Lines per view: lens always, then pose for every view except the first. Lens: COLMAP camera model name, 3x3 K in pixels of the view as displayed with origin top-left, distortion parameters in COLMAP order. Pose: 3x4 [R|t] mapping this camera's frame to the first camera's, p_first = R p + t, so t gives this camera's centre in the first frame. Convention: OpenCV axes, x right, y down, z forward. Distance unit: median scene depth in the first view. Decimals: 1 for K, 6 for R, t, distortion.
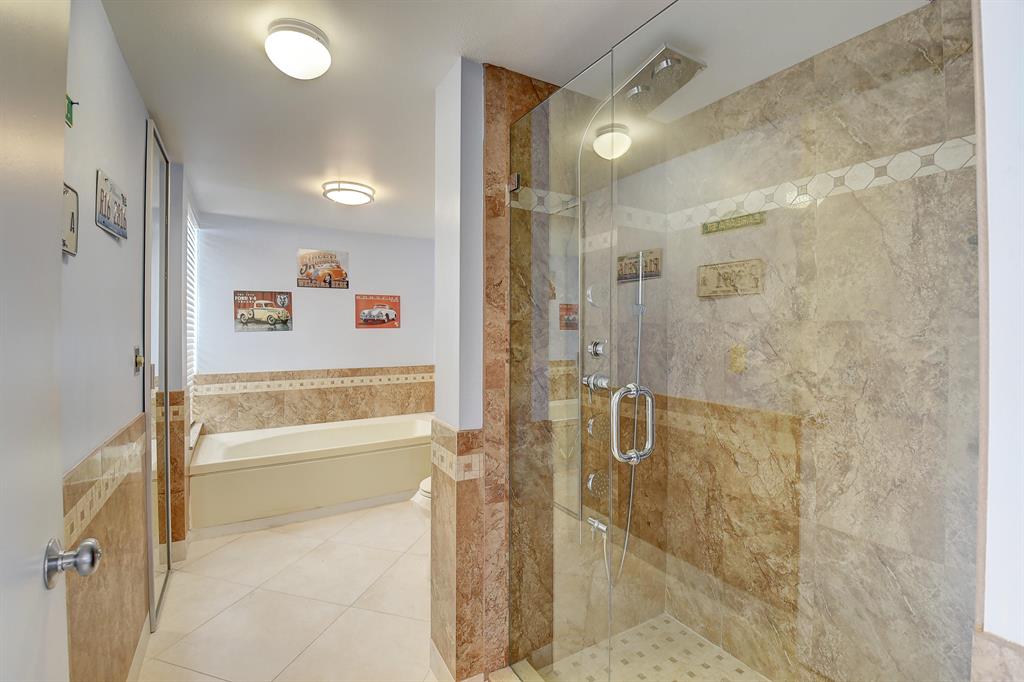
lens RADIAL K [[451.0, 0, 507.5], [0, 451.0, 336.4], [0, 0, 1]] dist [-0.020163, -0.003762]
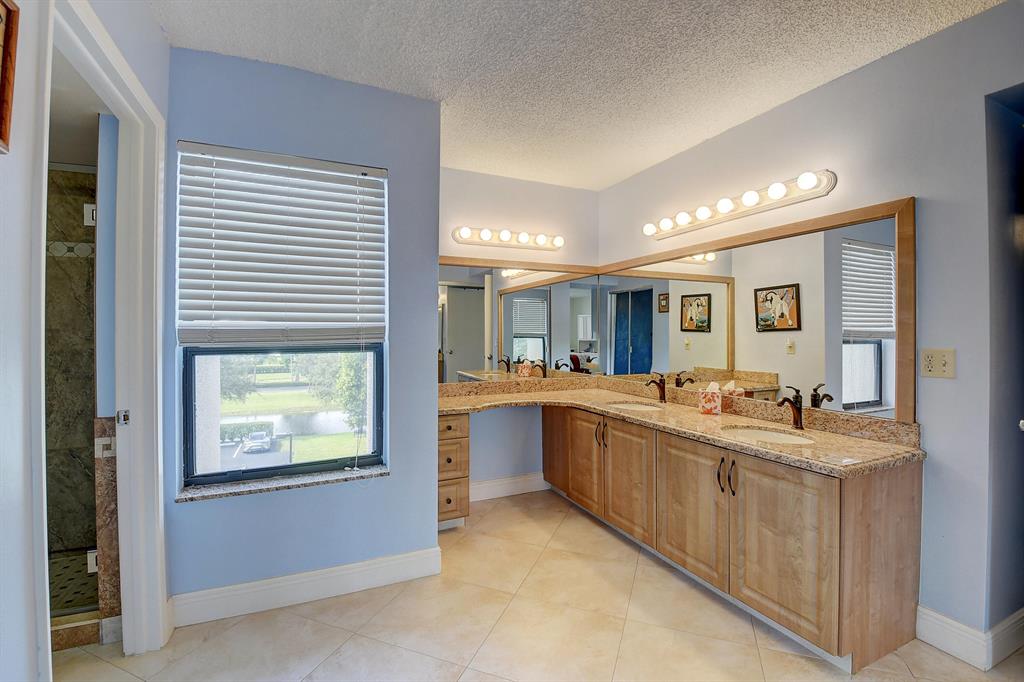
lens RADIAL K [[451.0, 0, 509.5], [0, 451.0, 336.6], [0, 0, 1]] dist [-0.020163, -0.003762]
pose [[0.101932, 0.000488, 0.994791, -0.828655], [0.003935, 0.999992, -0.000894, 0.006763], [-0.994784, 0.004006, 0.101929, -1.050328]]
